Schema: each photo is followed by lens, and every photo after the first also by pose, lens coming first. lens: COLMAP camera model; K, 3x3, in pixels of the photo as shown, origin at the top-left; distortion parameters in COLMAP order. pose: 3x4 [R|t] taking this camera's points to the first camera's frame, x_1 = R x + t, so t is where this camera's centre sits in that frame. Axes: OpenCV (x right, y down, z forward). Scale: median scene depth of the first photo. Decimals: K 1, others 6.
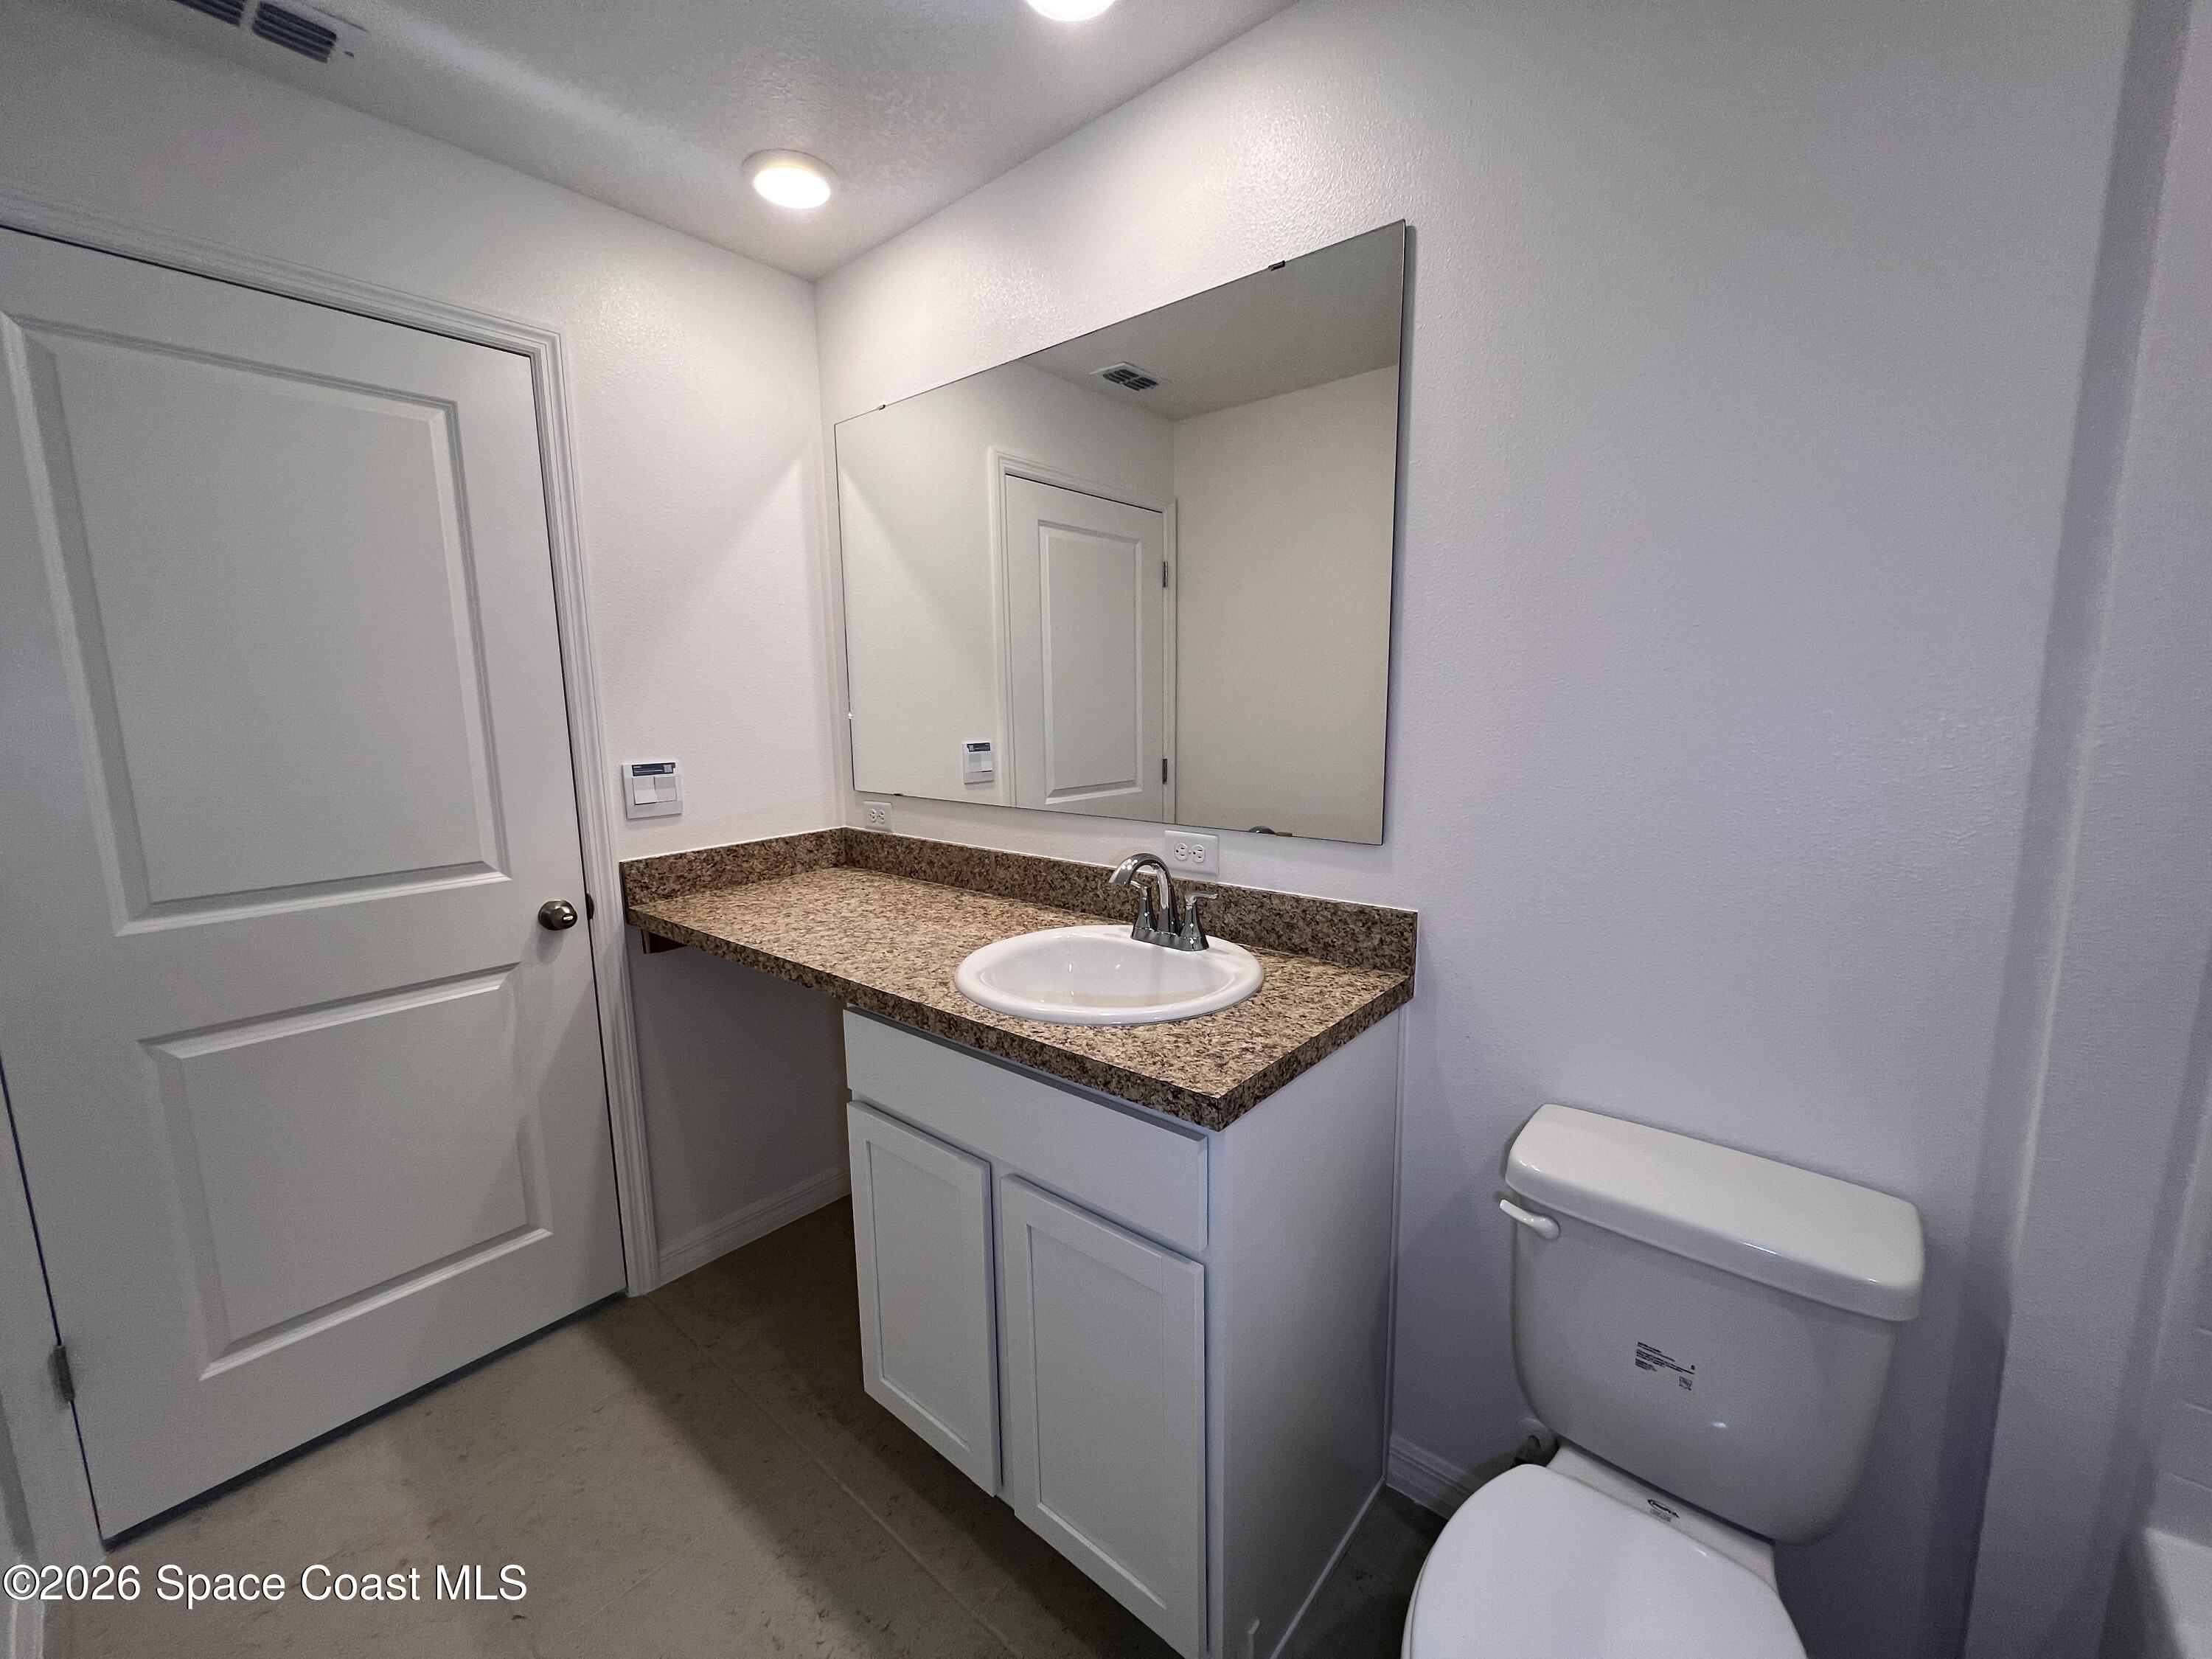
lens RADIAL K [[886.4, 0, 1103.3], [0, 886.4, 835.8], [0, 0, 1]] dist [0.001750, -0.000233]
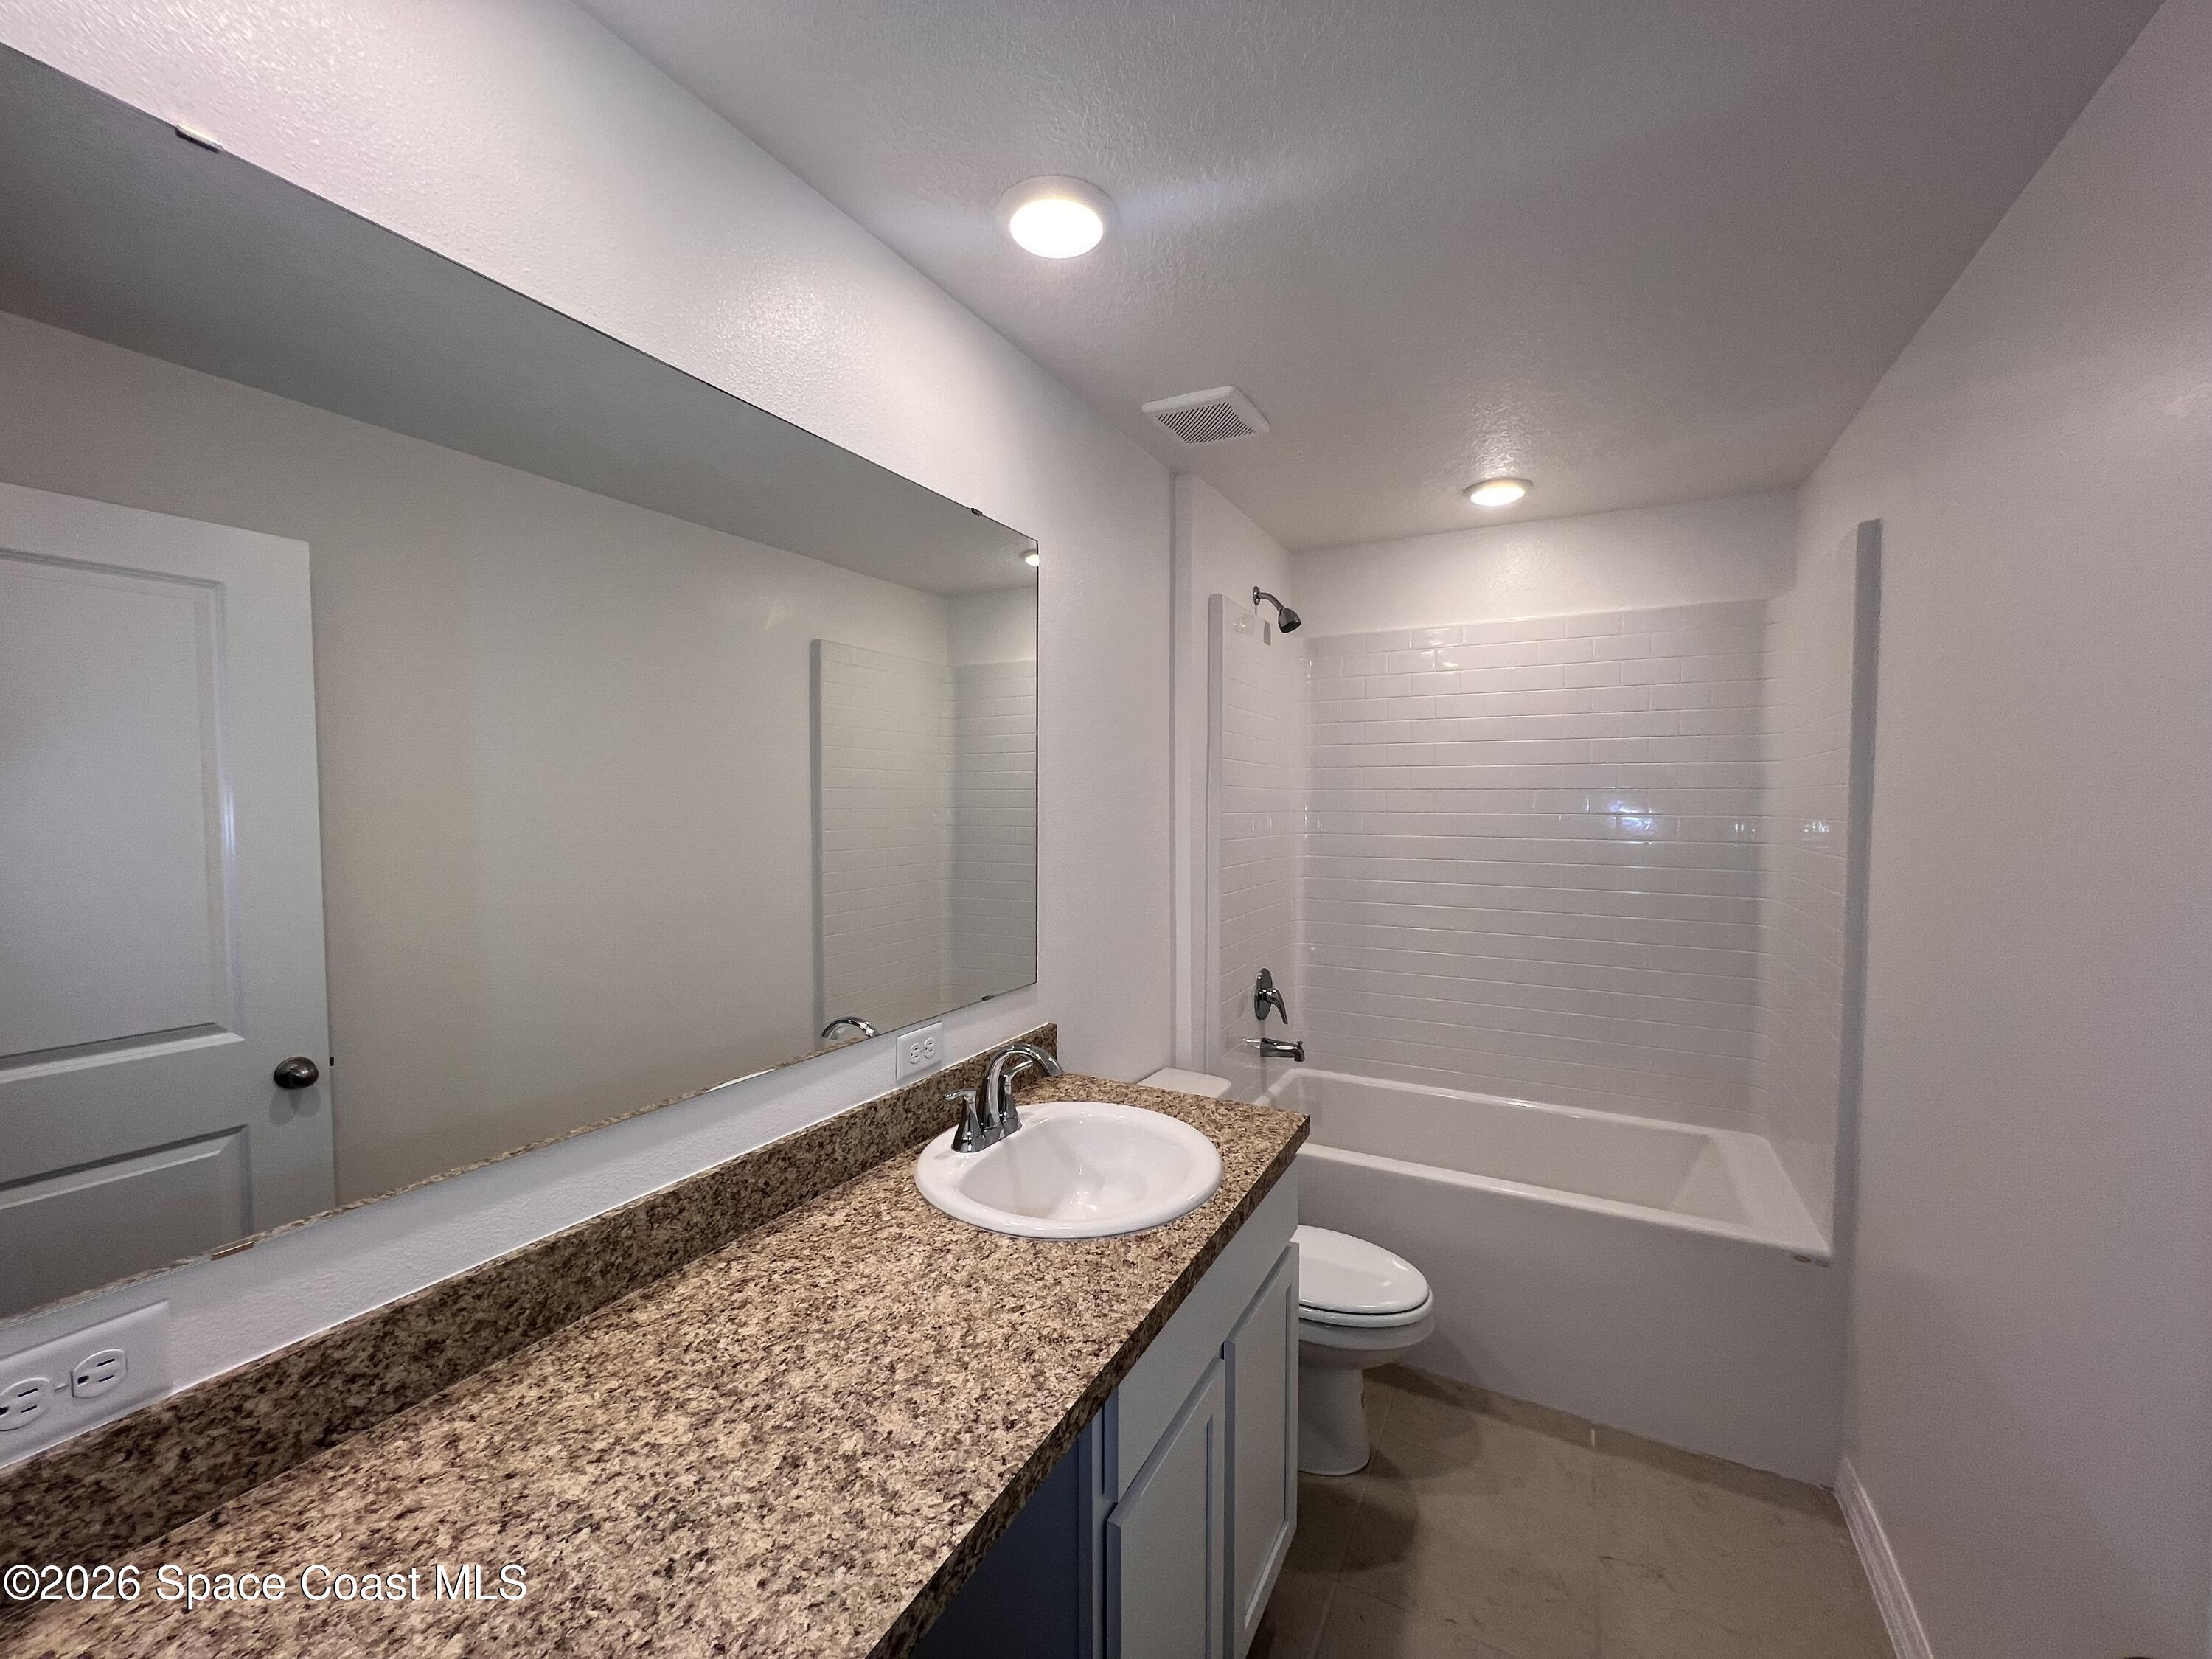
lens RADIAL K [[886.4, 0, 1103.3], [0, 886.4, 835.8], [0, 0, 1]] dist [0.001750, -0.000233]
pose [[-0.211724, -0.030241, 0.976862, -0.808957], [0.151573, 0.986411, 0.063388, -0.223711], [-0.965504, 0.161487, -0.204263, 0.934622]]
